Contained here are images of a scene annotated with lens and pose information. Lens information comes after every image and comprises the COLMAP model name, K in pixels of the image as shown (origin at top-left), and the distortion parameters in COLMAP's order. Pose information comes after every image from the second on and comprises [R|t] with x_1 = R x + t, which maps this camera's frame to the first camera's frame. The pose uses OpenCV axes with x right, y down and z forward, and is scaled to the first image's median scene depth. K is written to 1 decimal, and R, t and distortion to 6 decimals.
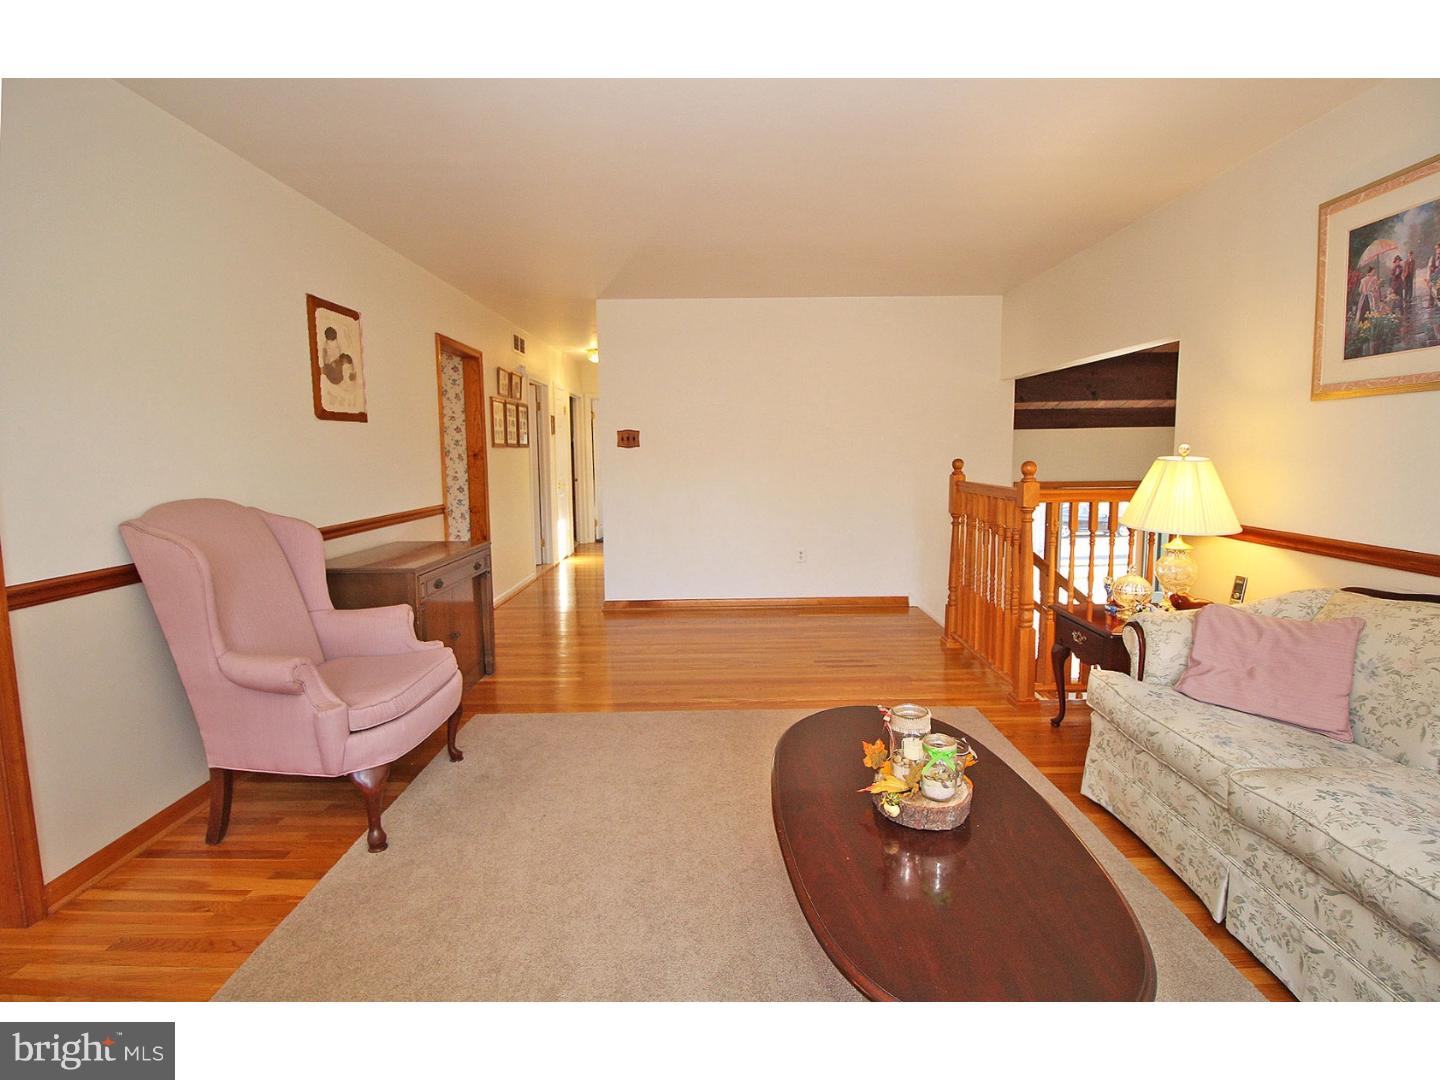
lens RADIAL K [[690.4, 0, 727.3], [0, 690.4, 531.0], [0, 0, 1]] dist [0.005188, -0.015471]
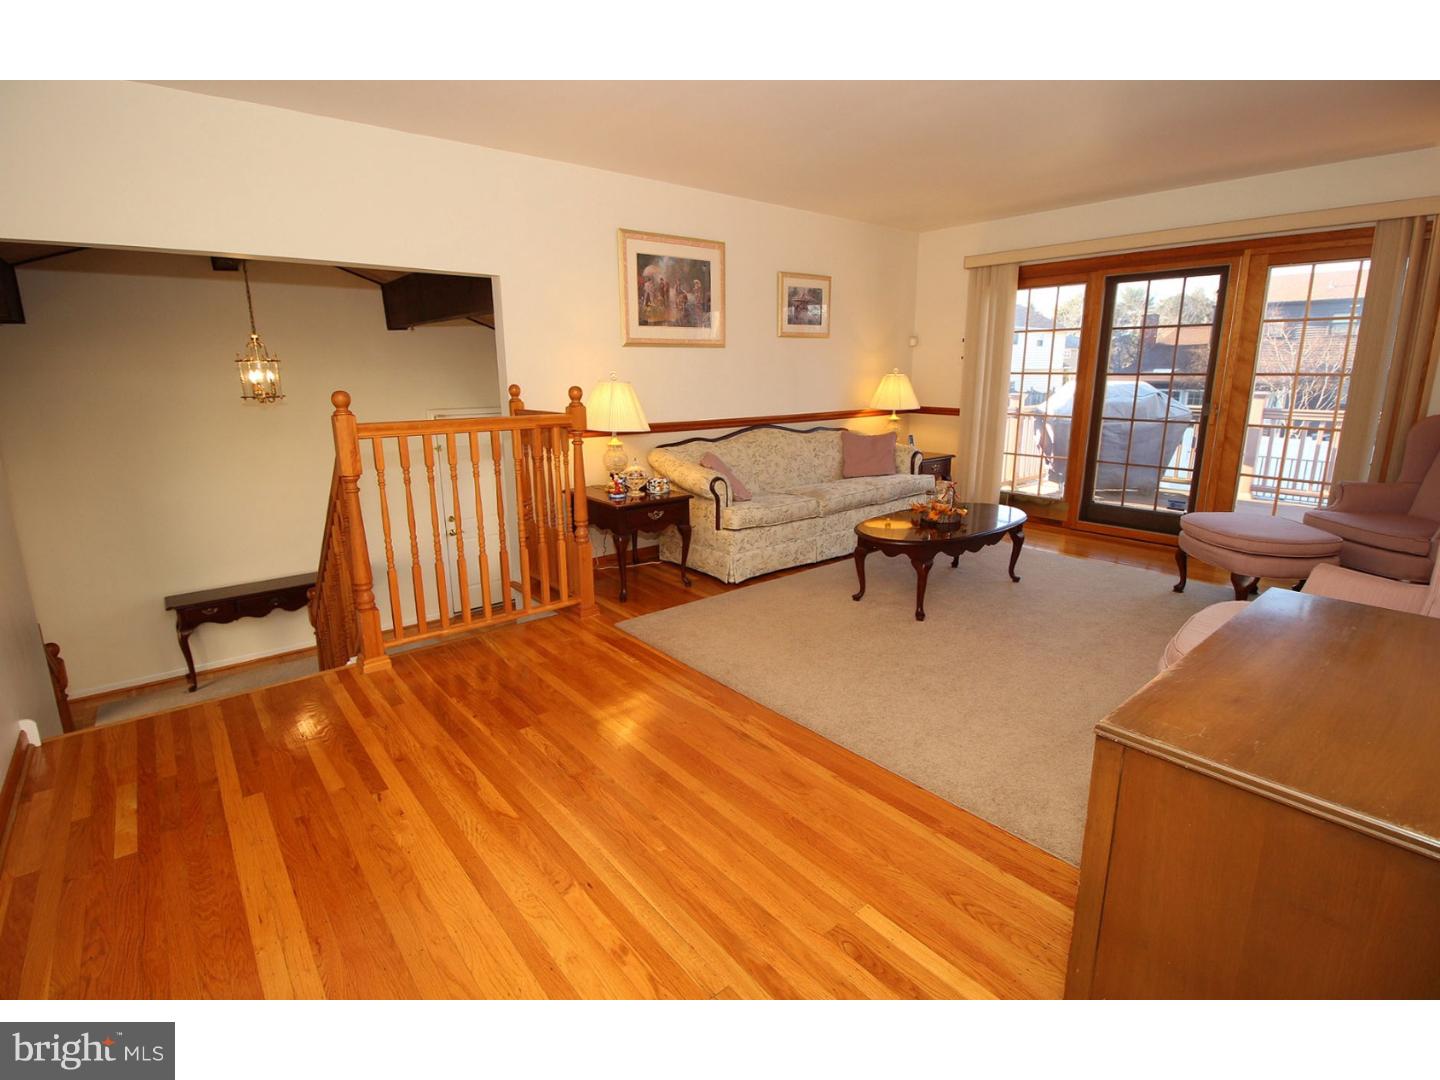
lens RADIAL K [[690.4, 0, 727.3], [0, 690.4, 531.0], [0, 0, 1]] dist [0.005188, -0.015471]
pose [[-0.639636, -0.162318, 0.751345, -0.768455], [0.098163, 0.952198, 0.289278, -0.246717], [-0.762385, 0.258787, -0.593126, 2.147315]]
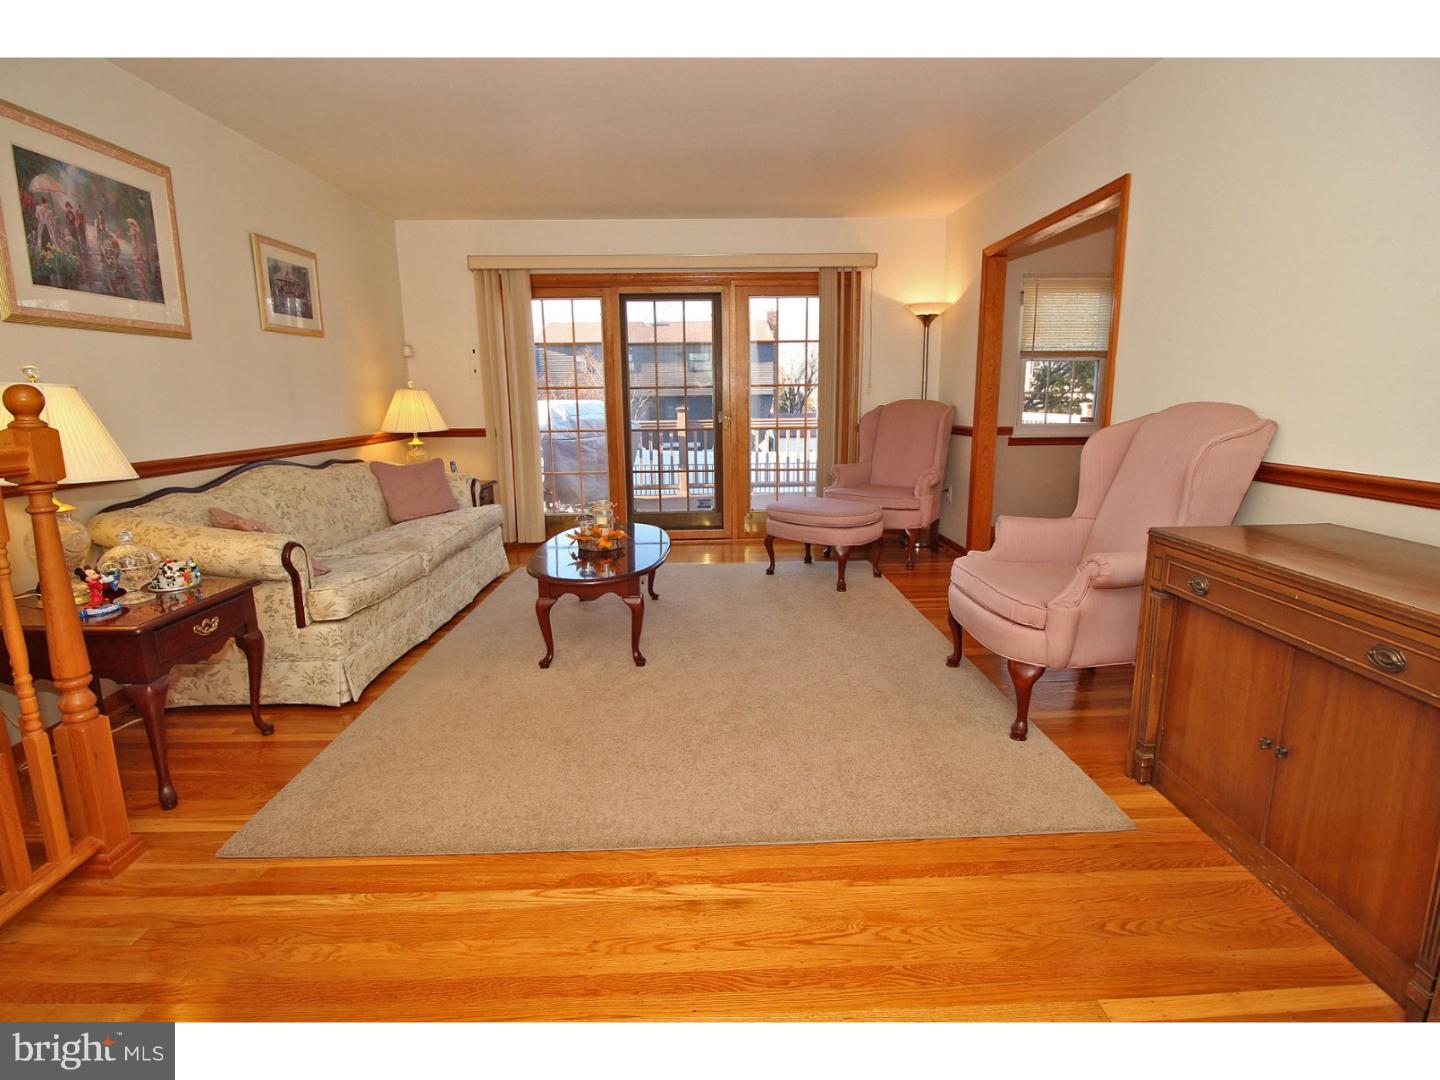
lens RADIAL K [[690.4, 0, 727.3], [0, 690.4, 531.0], [0, 0, 1]] dist [0.005188, -0.015471]
pose [[-0.999405, 0.026538, -0.022025, -0.043299], [0.018707, 0.953687, 0.300217, -0.195012], [0.028972, 0.299627, -0.953617, 2.122166]]
